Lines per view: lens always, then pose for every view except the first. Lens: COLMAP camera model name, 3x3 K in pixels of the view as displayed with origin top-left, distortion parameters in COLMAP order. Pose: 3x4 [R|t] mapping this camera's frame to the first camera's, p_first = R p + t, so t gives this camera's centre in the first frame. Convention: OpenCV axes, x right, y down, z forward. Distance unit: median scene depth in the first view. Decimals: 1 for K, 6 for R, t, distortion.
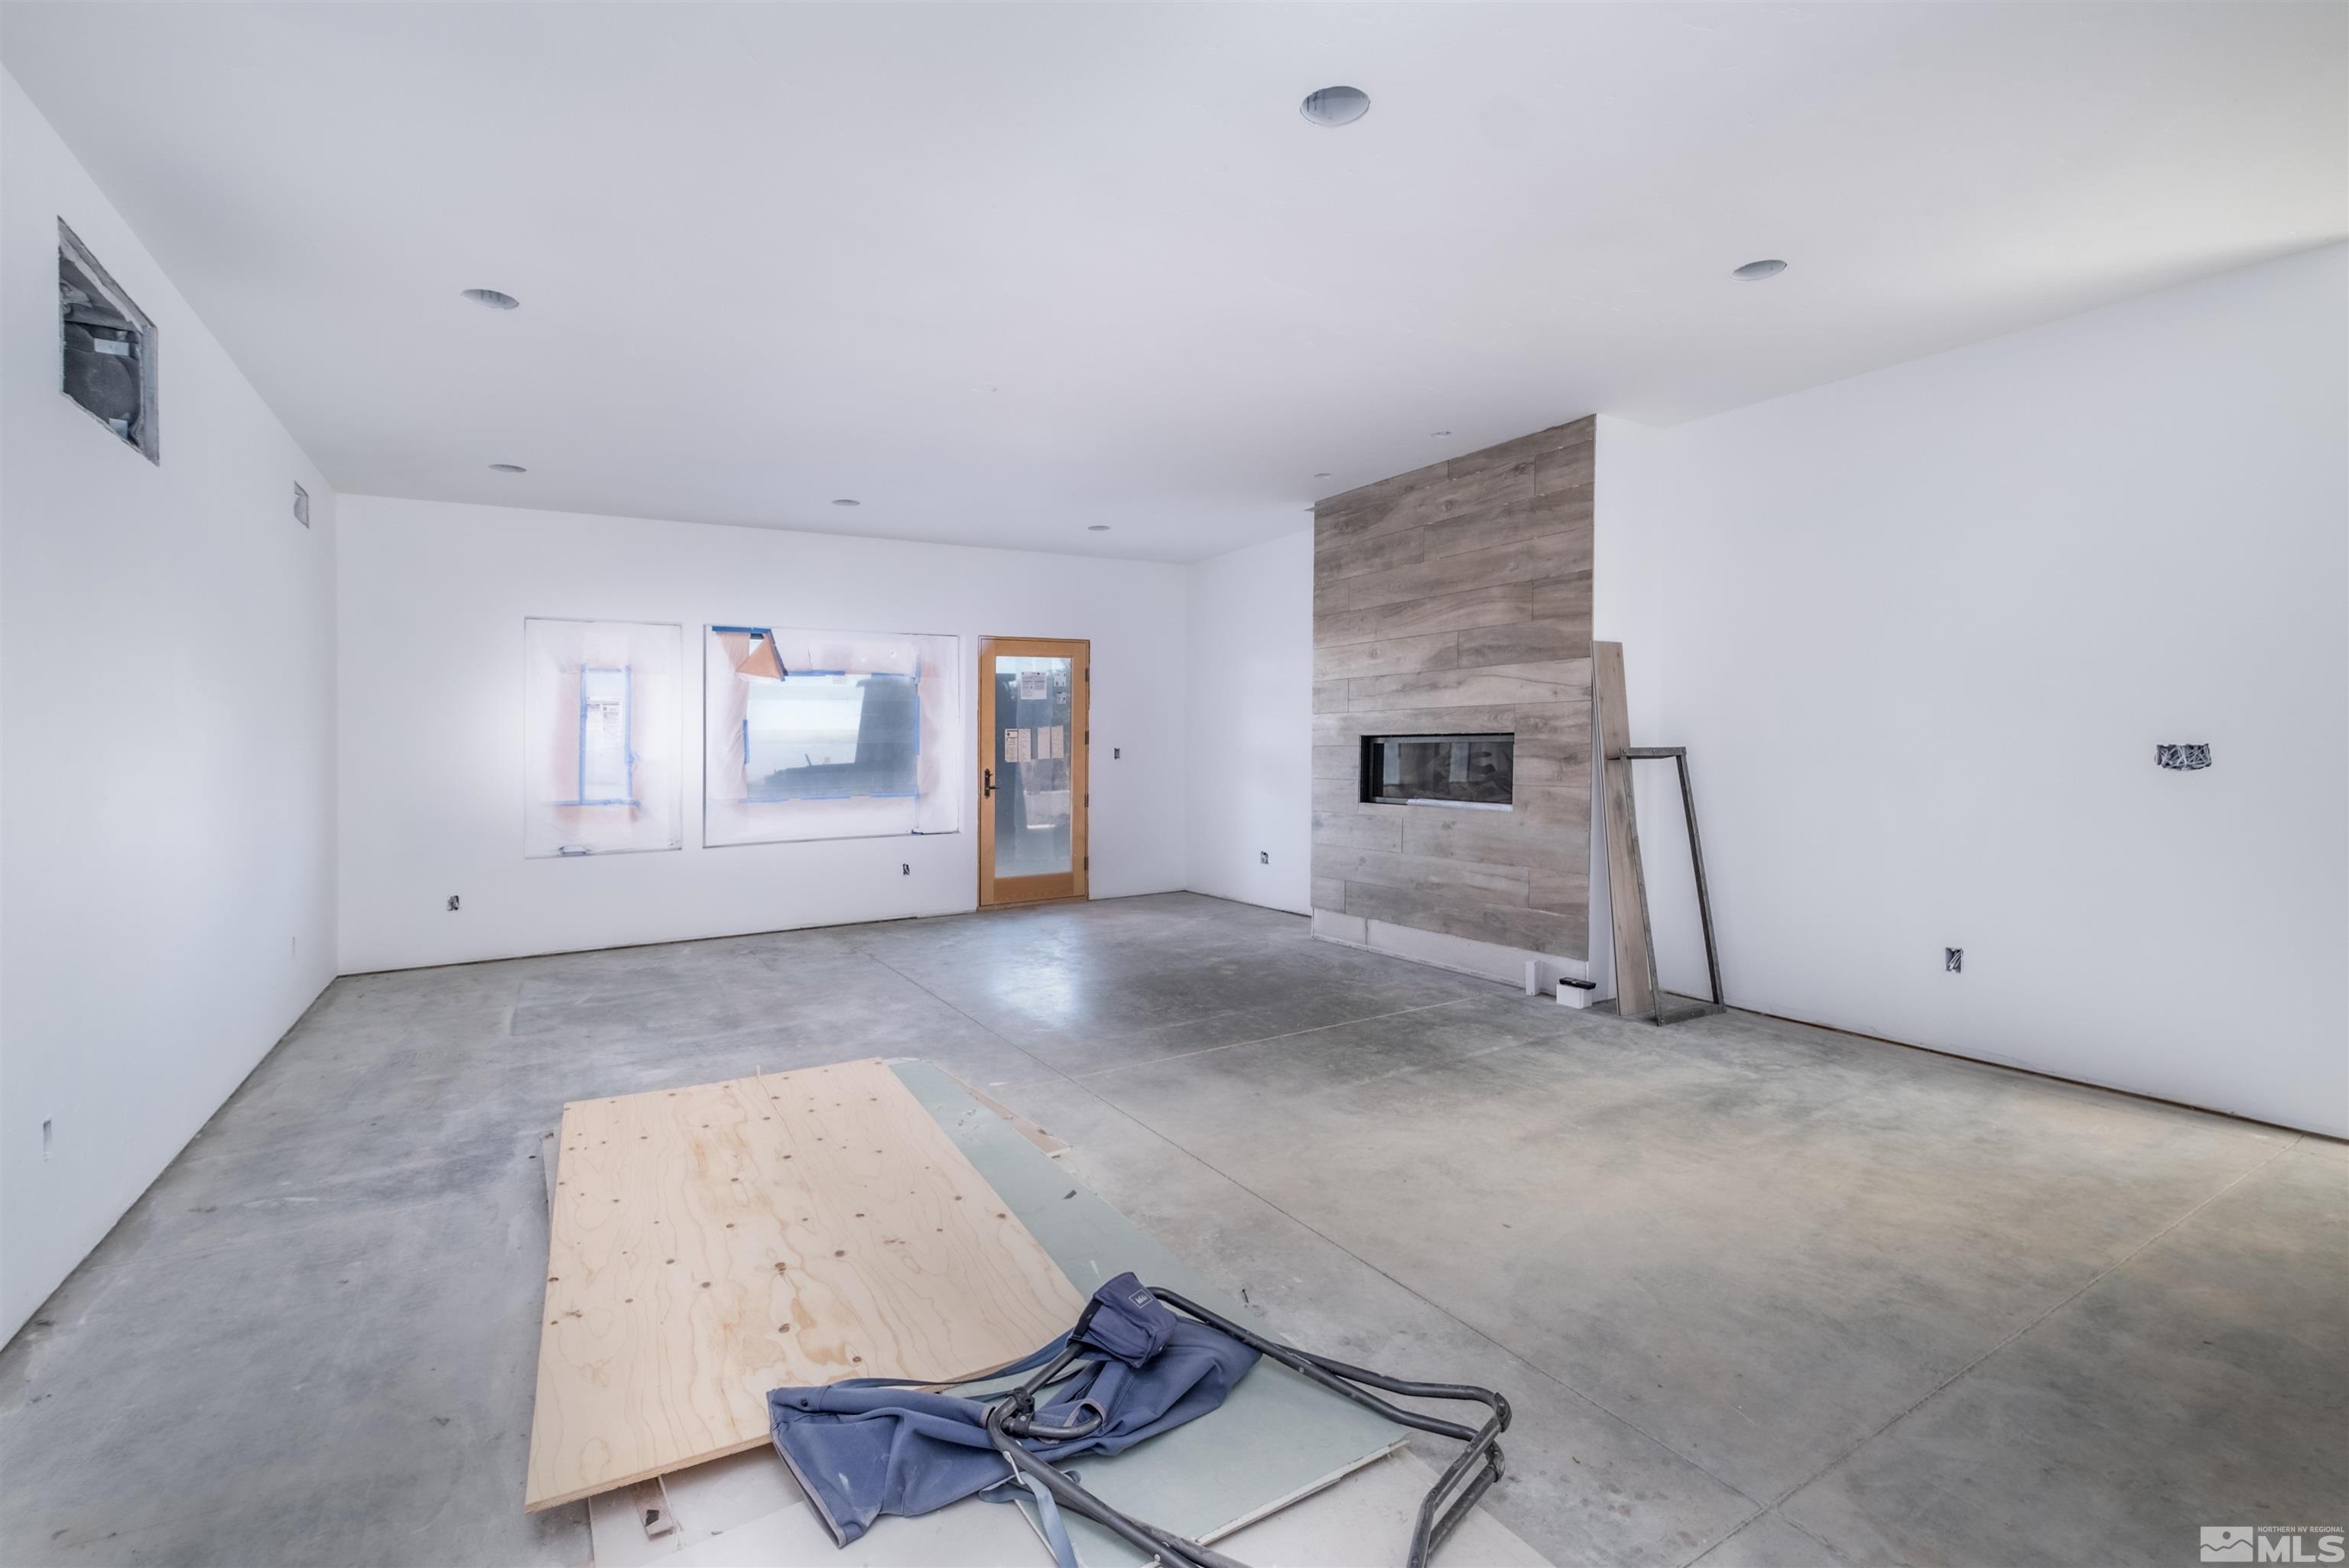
lens RADIAL K [[1023.3, 0, 1166.1], [0, 1023.3, 711.1], [0, 0, 1]] dist [-0.003670, 0.000415]
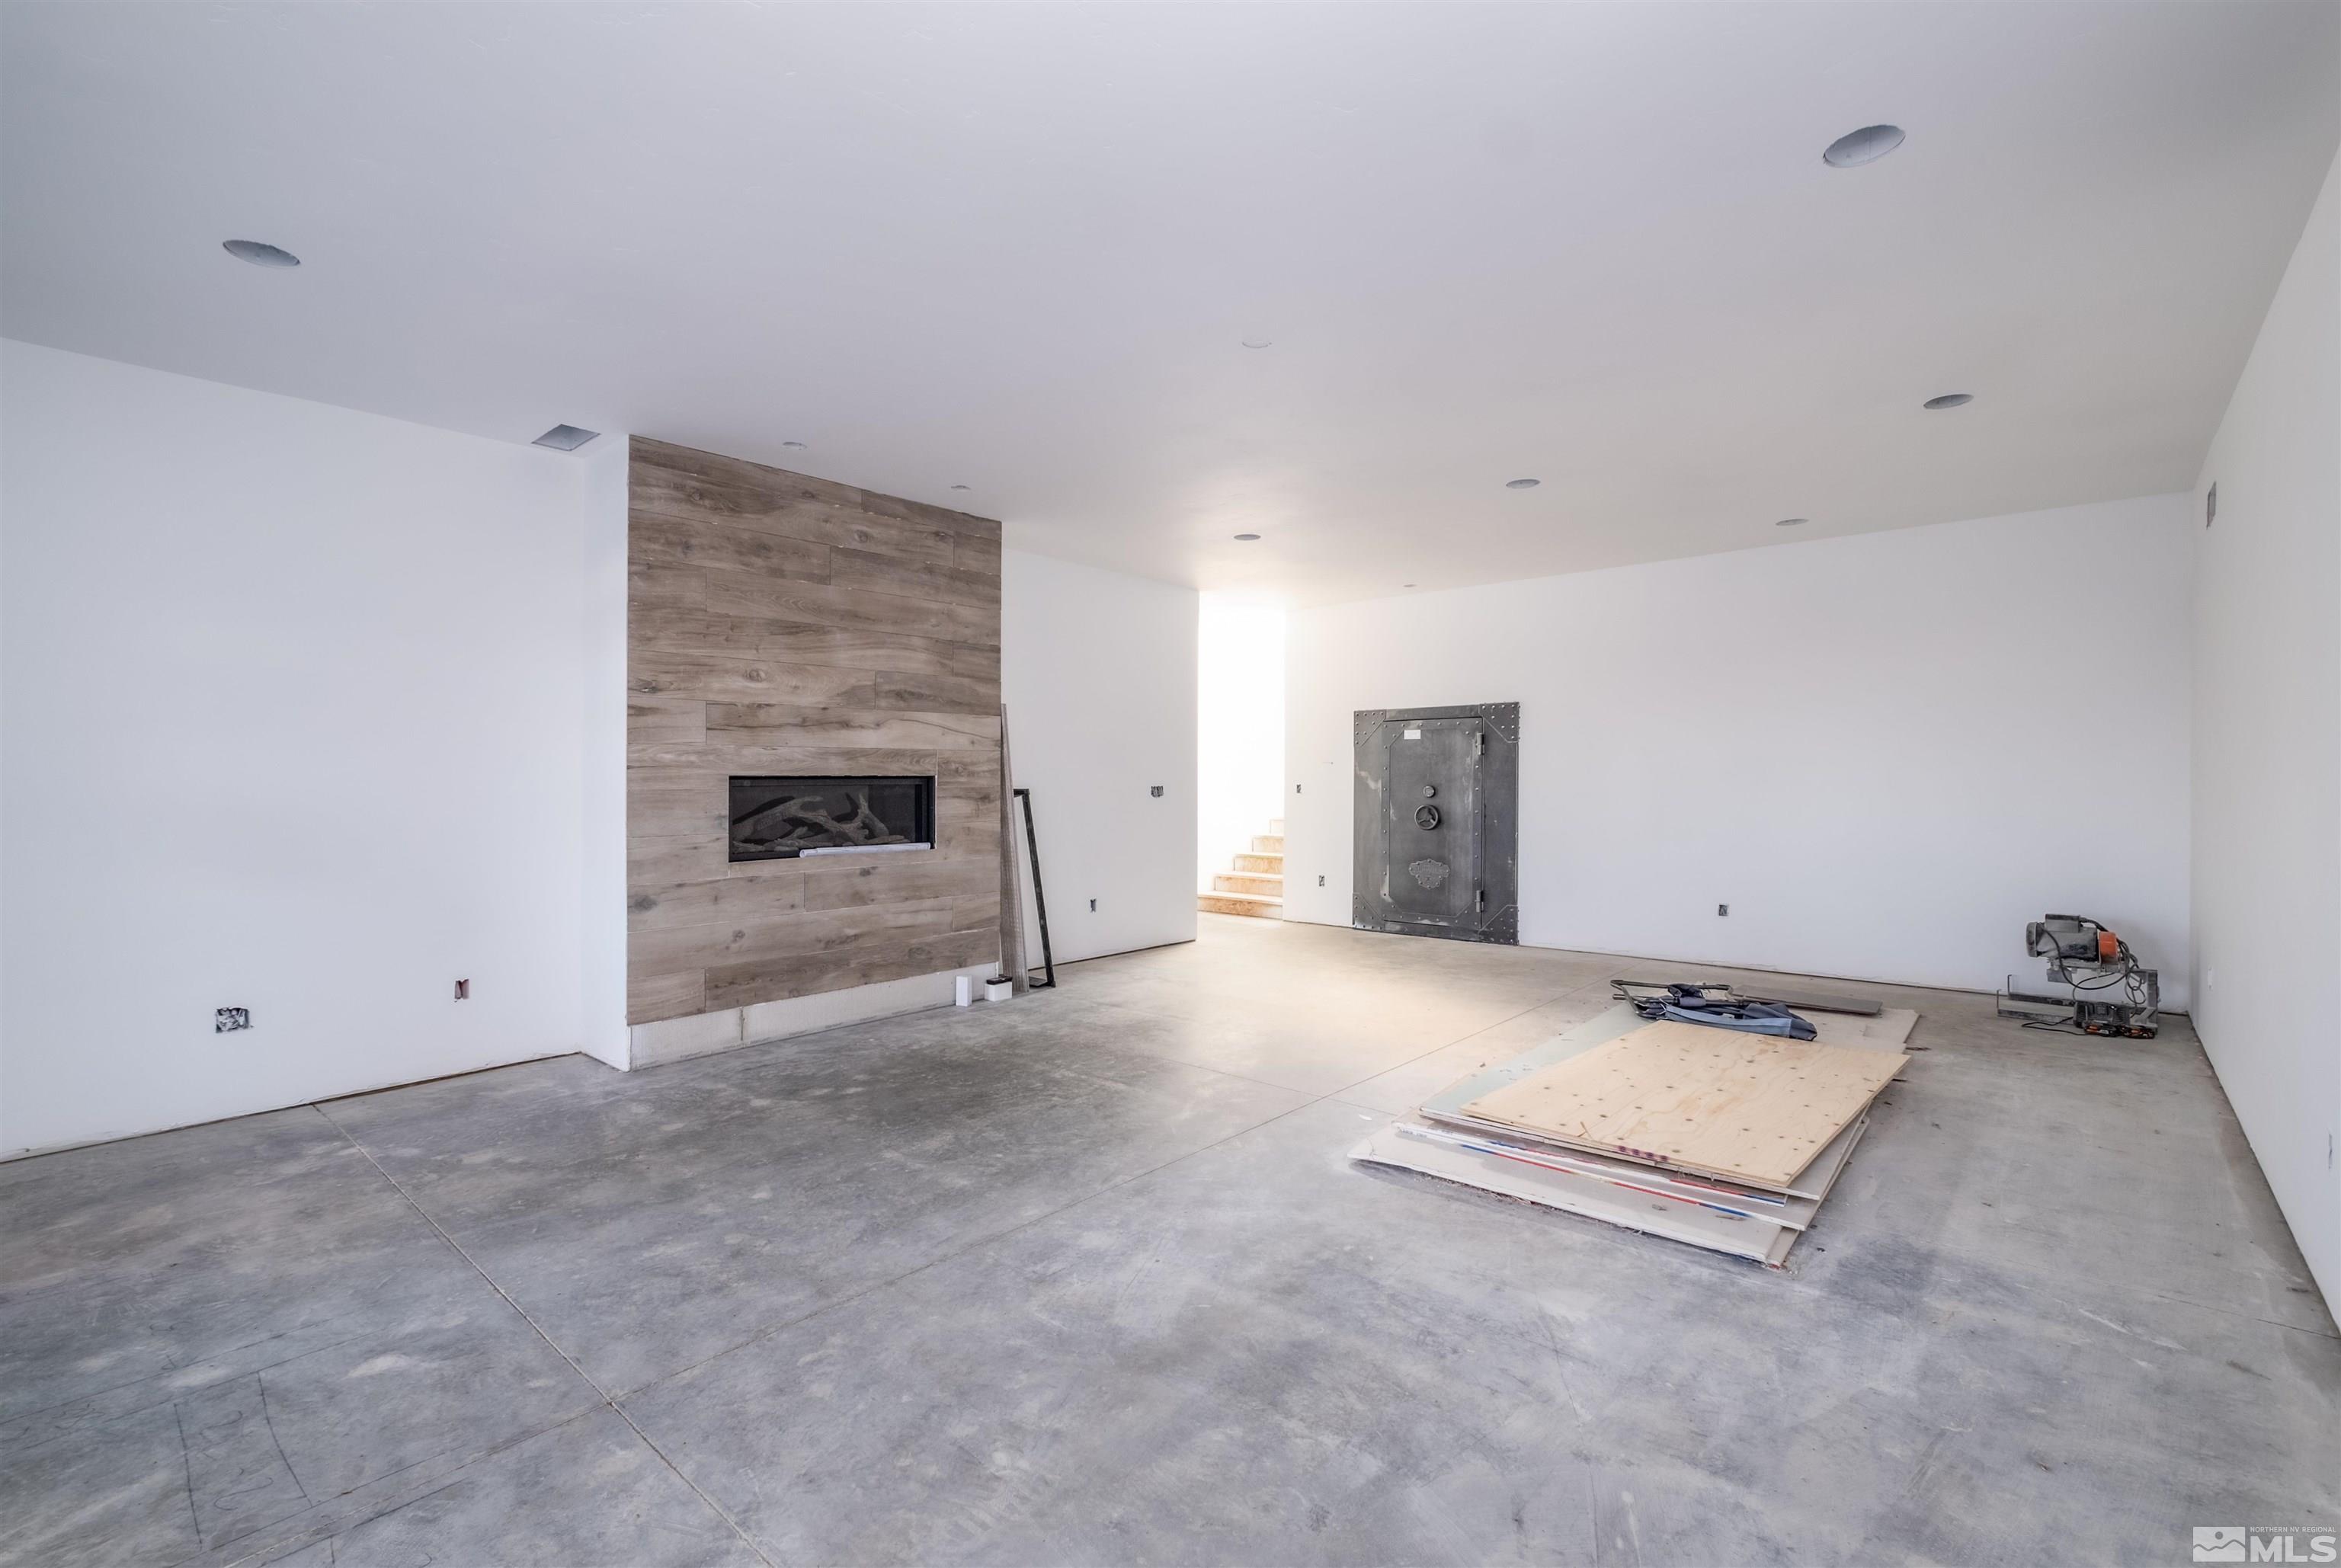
lens RADIAL K [[1020.6, 0, 1170.3], [0, 1020.6, 796.9], [0, 0, 1]] dist [-0.004307, -0.000565]
pose [[-0.285941, -0.001574, 0.958246, -0.765141], [-0.018532, 0.999821, -0.003887, 0.042613], [-0.958068, -0.018869, -0.285919, 1.059089]]
